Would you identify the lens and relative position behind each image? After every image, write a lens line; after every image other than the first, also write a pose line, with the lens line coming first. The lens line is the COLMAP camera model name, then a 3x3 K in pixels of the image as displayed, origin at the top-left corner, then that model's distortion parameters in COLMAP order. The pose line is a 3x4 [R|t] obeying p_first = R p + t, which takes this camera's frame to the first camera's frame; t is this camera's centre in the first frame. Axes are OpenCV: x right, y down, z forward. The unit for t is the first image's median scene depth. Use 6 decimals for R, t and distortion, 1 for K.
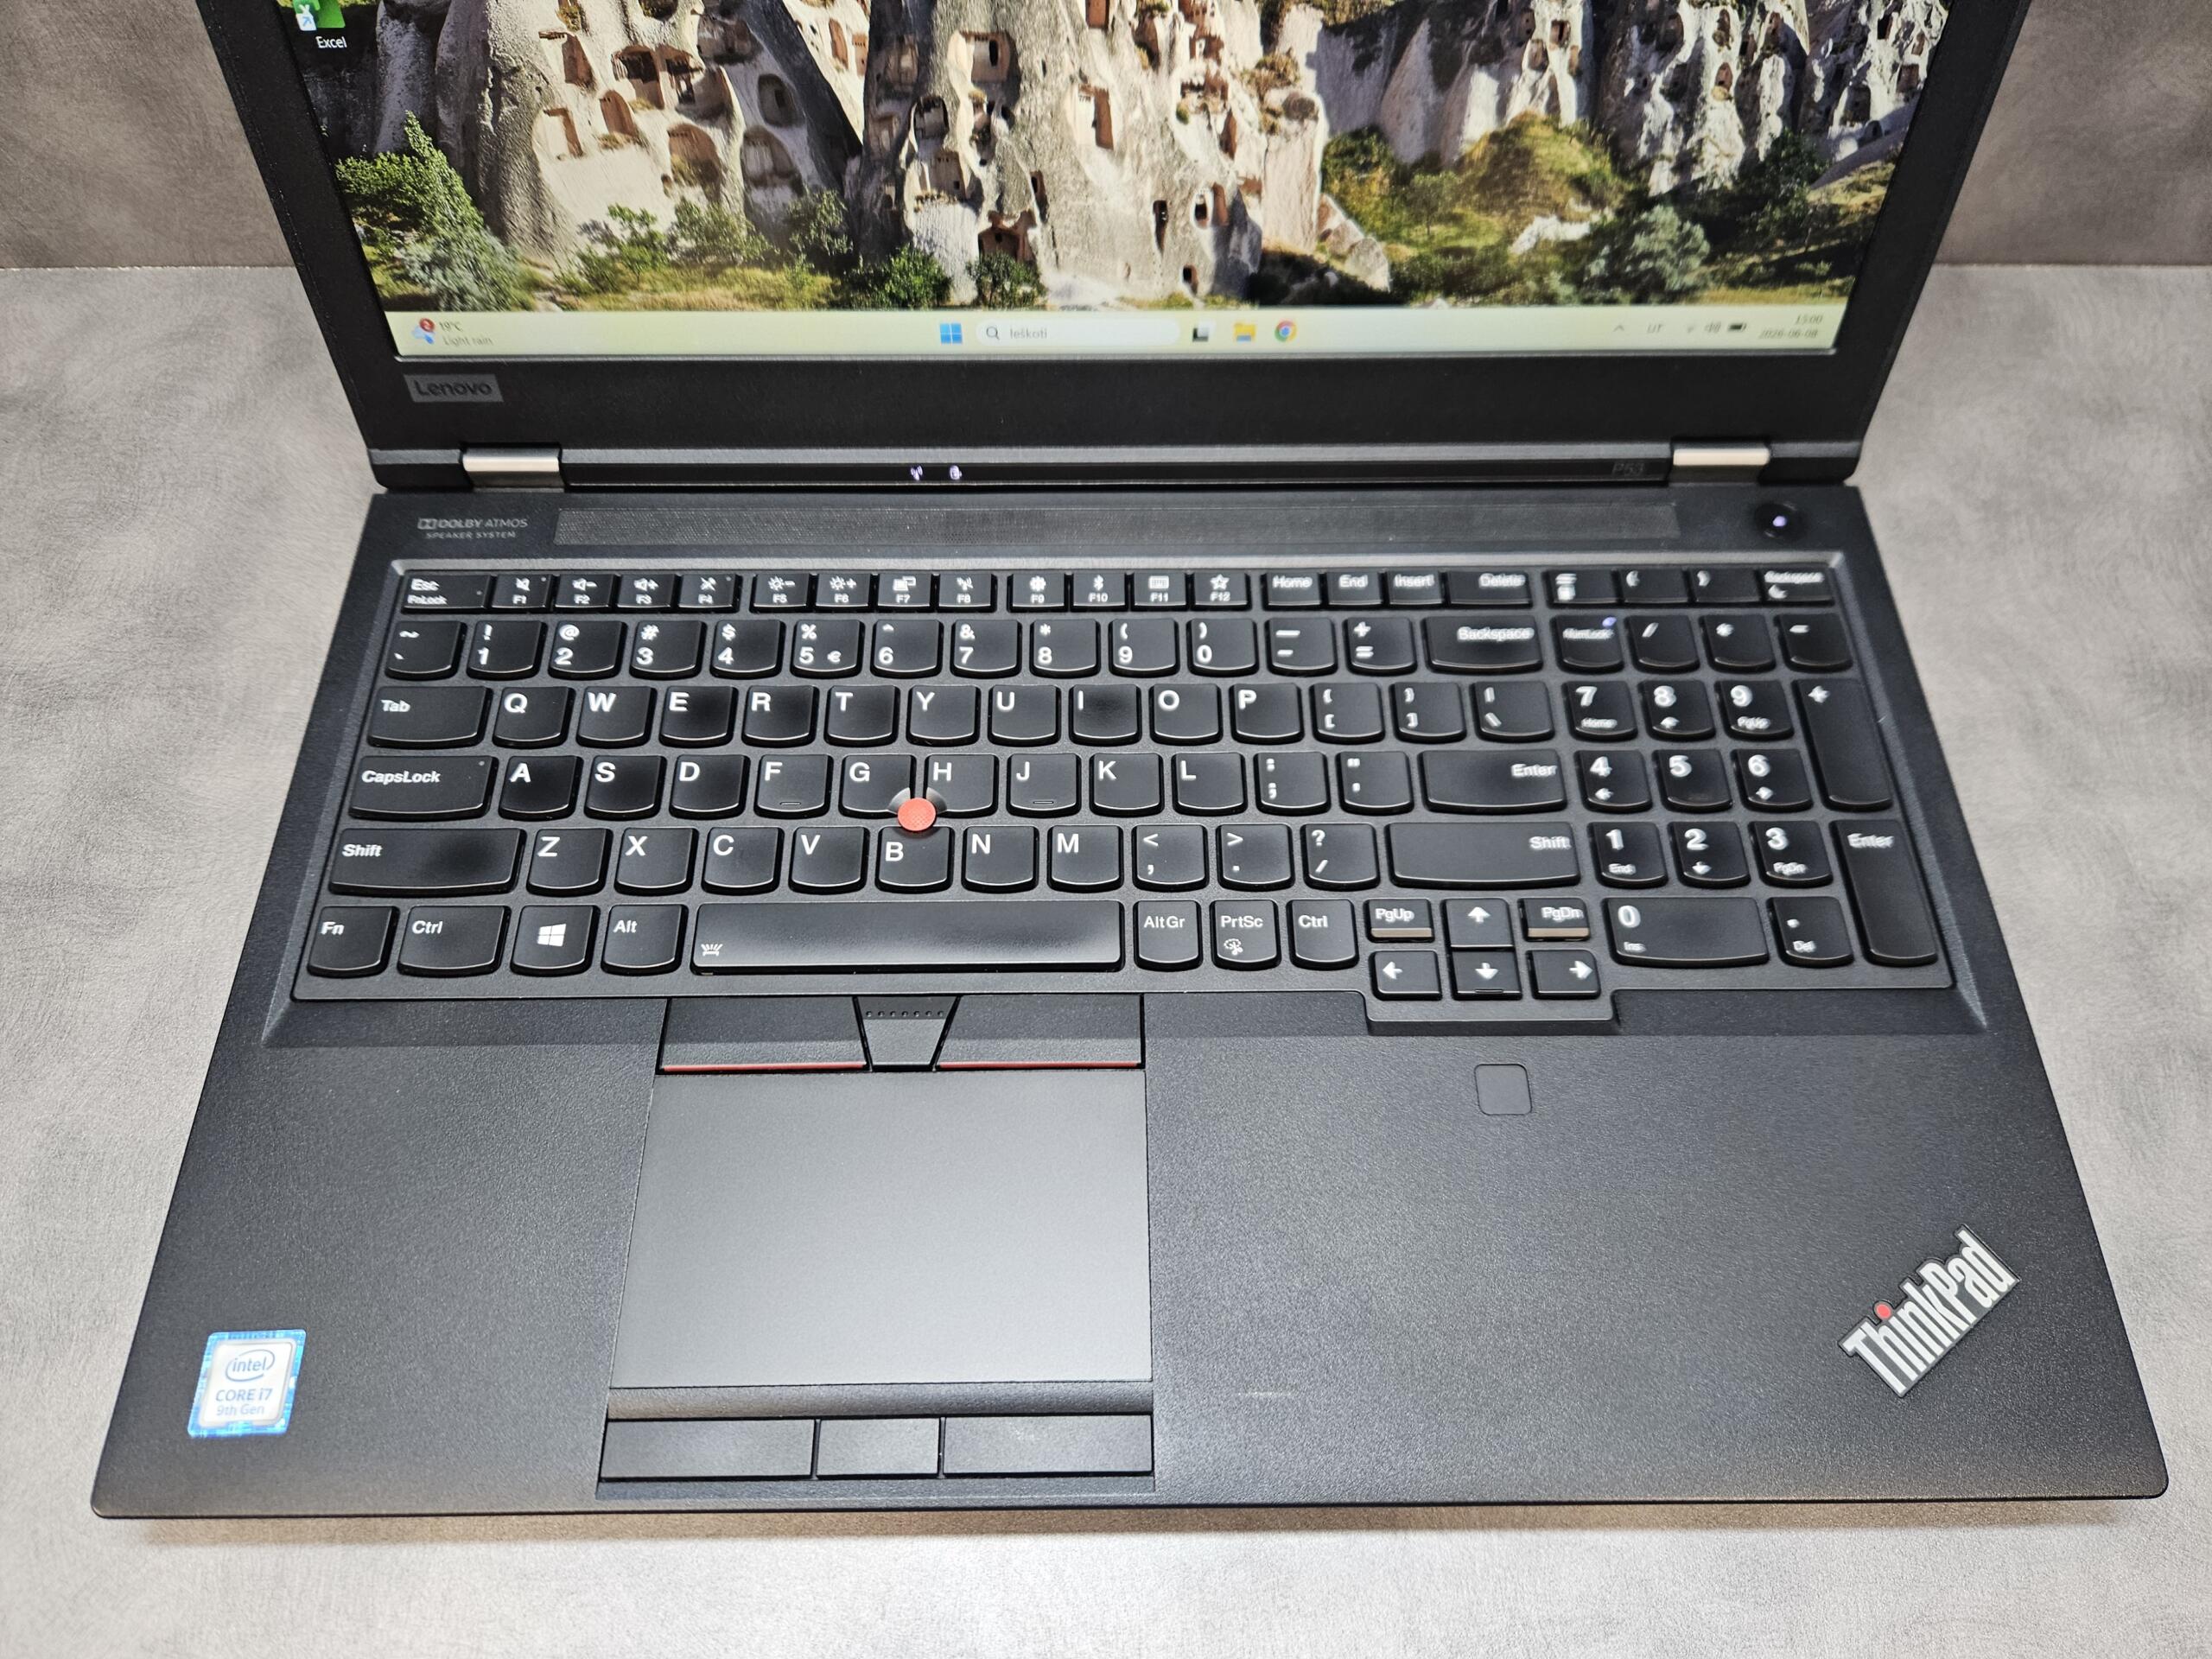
lens RADIAL K [[1501.7, 0, 1110.1], [0, 1501.7, 833.4], [0, 0, 1]] dist [0.030668, -0.043828]
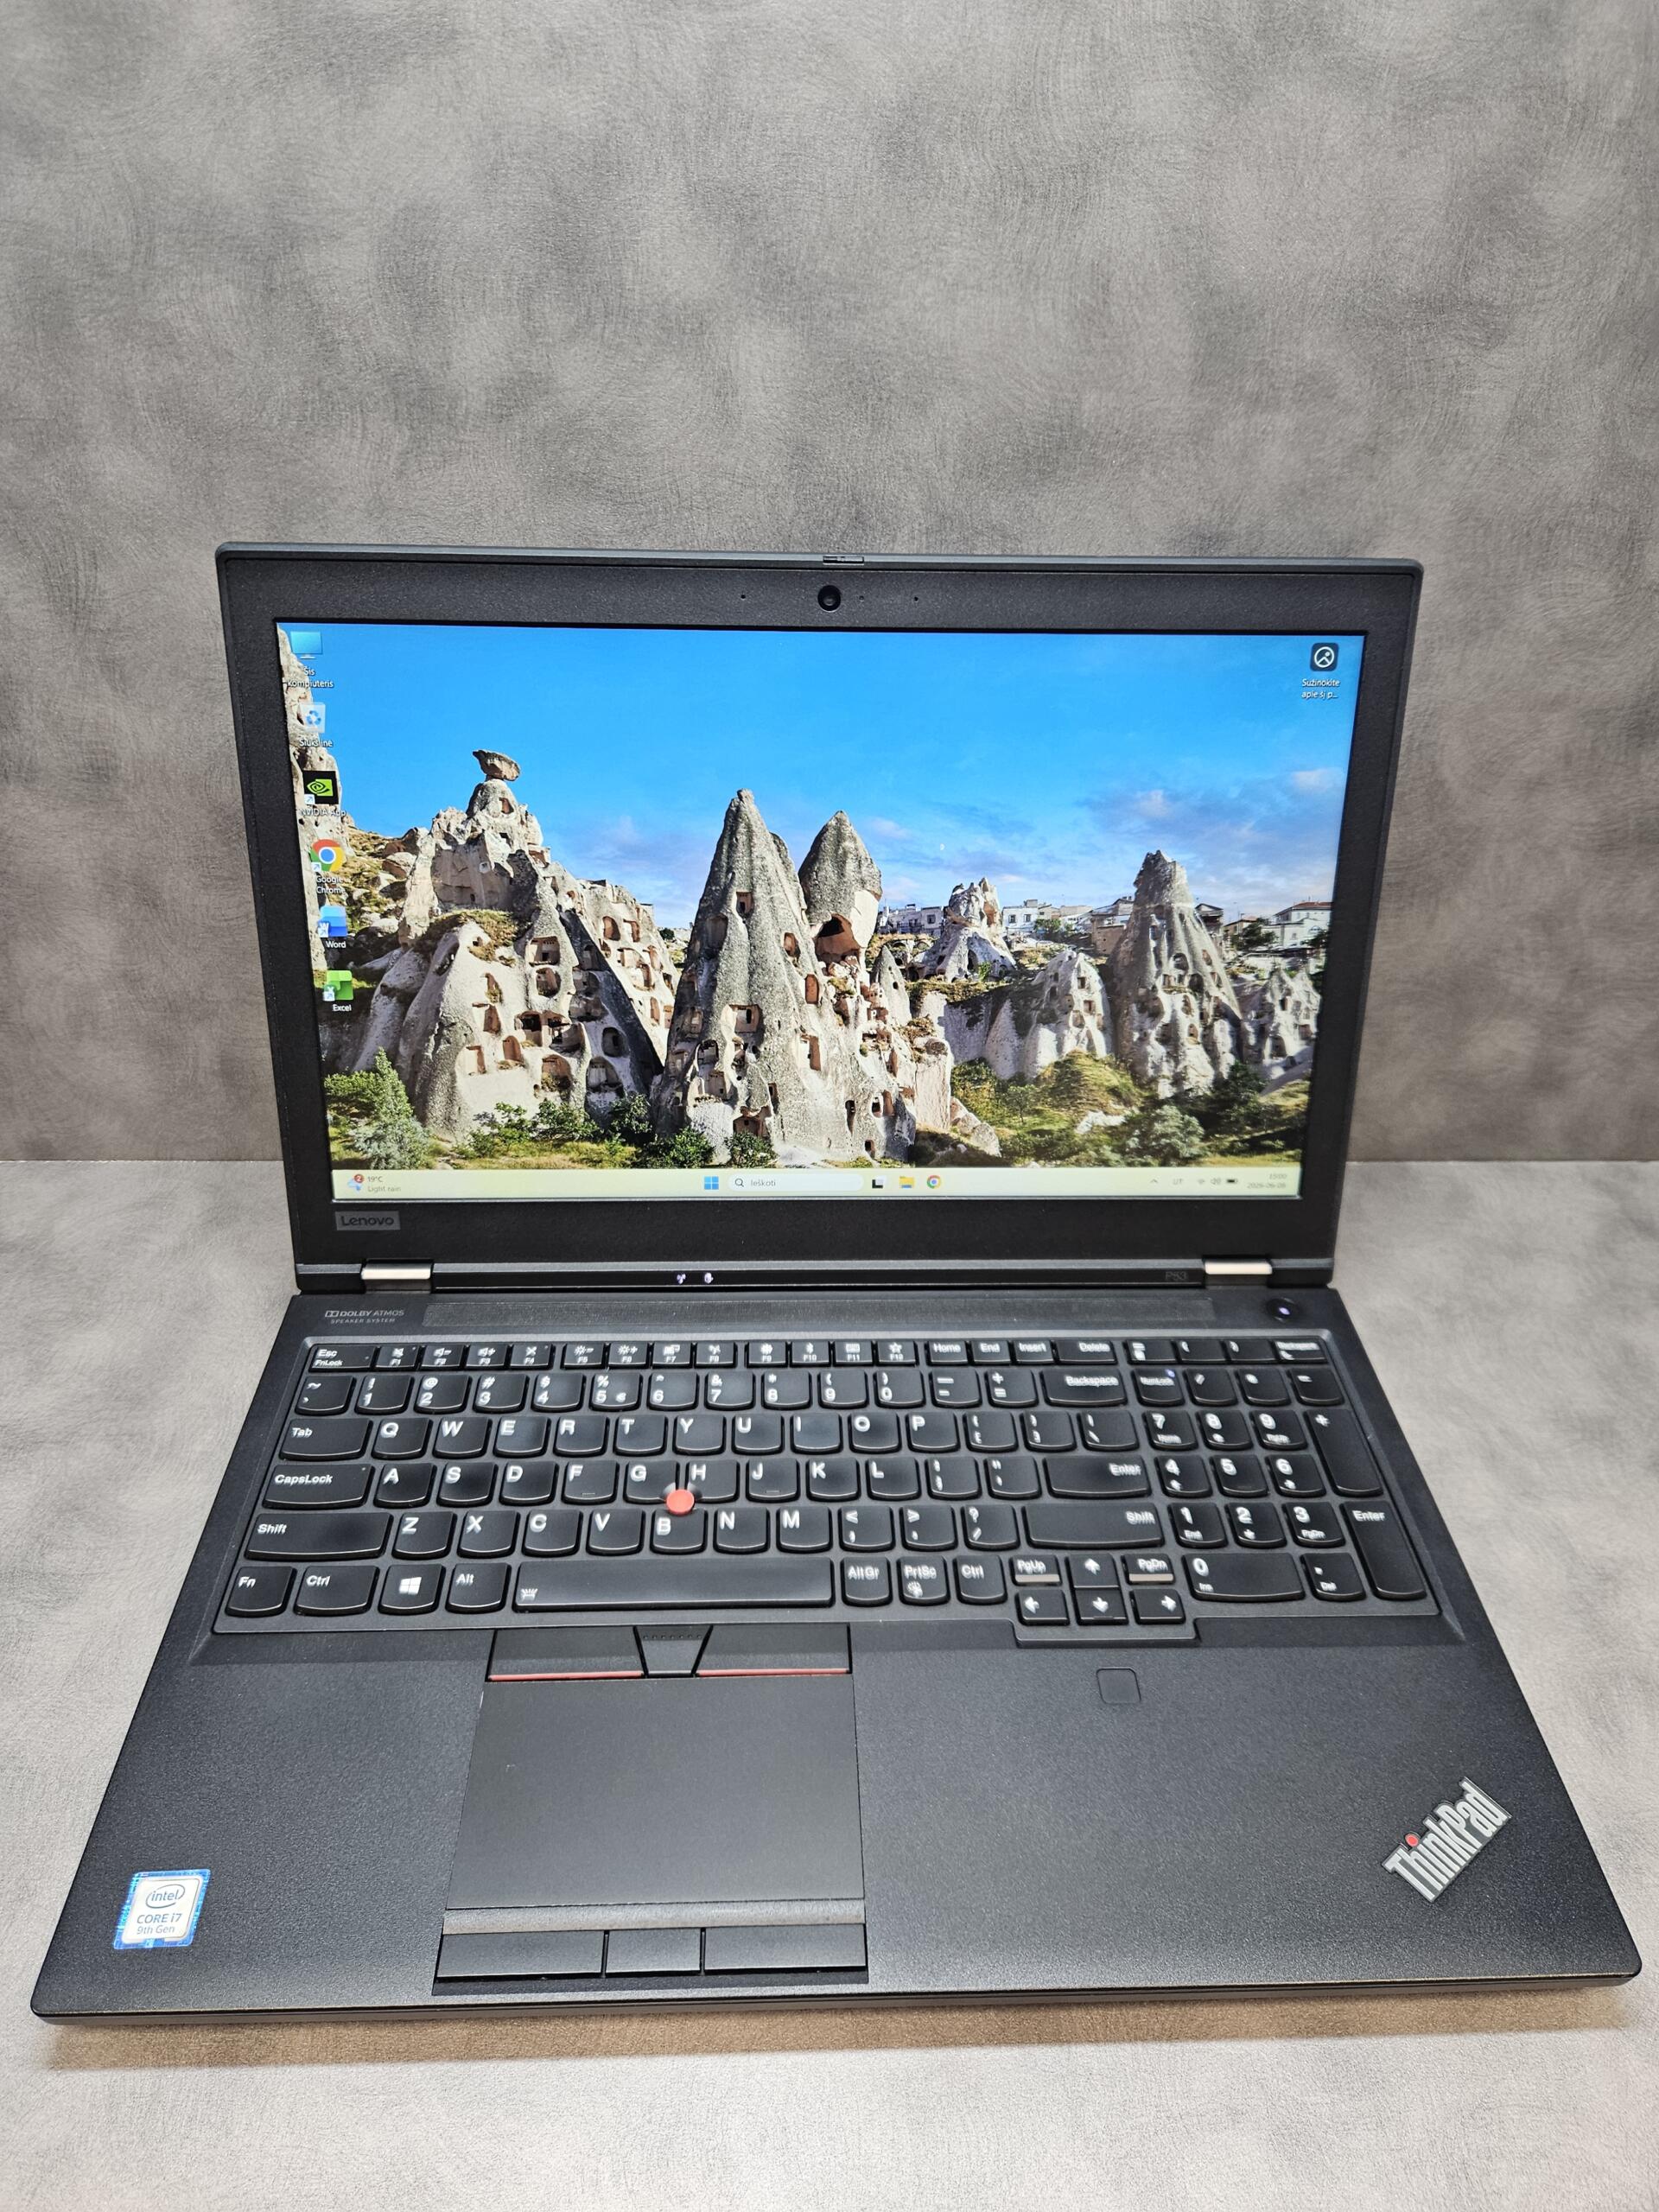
lens RADIAL K [[1484.2, 0, 825.8], [0, 1484.2, 1097.7], [0, 0, 1]] dist [0.046849, -0.093964]
pose [[0.999544, 0.002668, 0.030093, -0.037965], [0.010965, 0.896143, -0.443631, 0.258613], [-0.028151, 0.443758, 0.895704, -0.379413]]
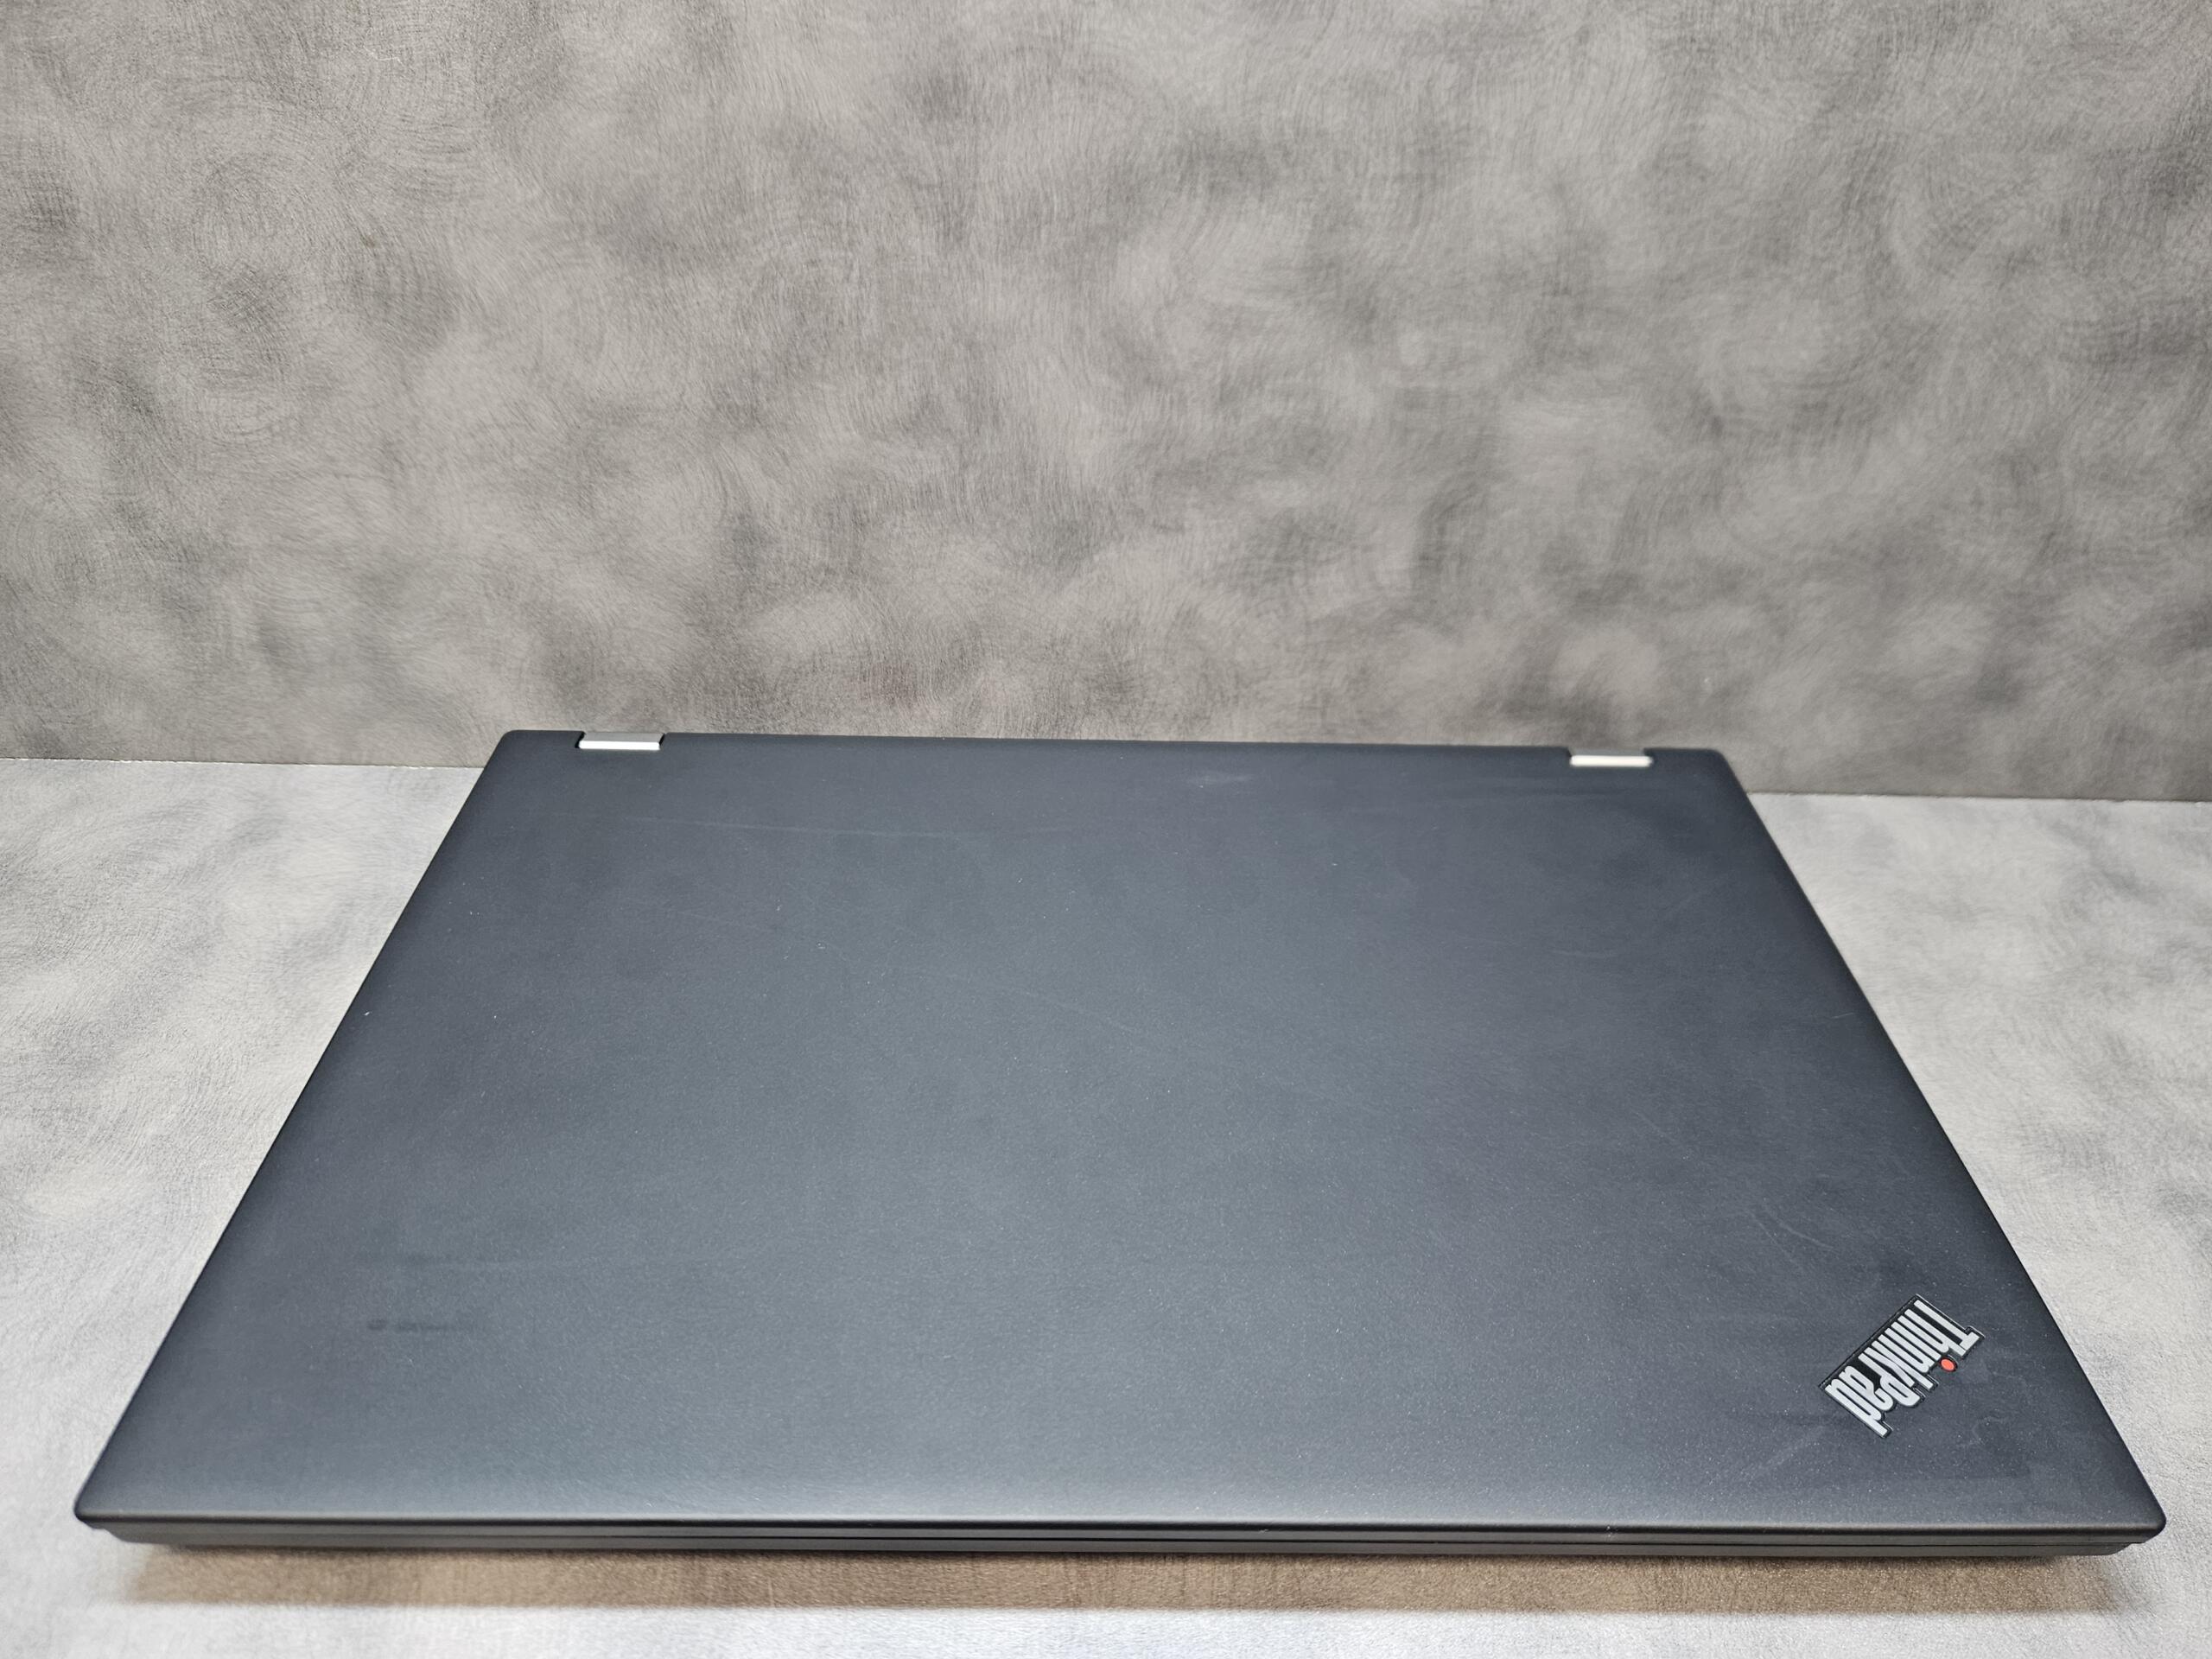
lens RADIAL K [[1501.7, 0, 1110.1], [0, 1501.7, 833.4], [0, 0, 1]] dist [0.030668, -0.043828]
pose [[0.999749, 0.021161, 0.007300, 0.069211], [-0.016265, 0.910760, -0.412616, 0.150864], [-0.015380, 0.412394, 0.910876, 0.019450]]
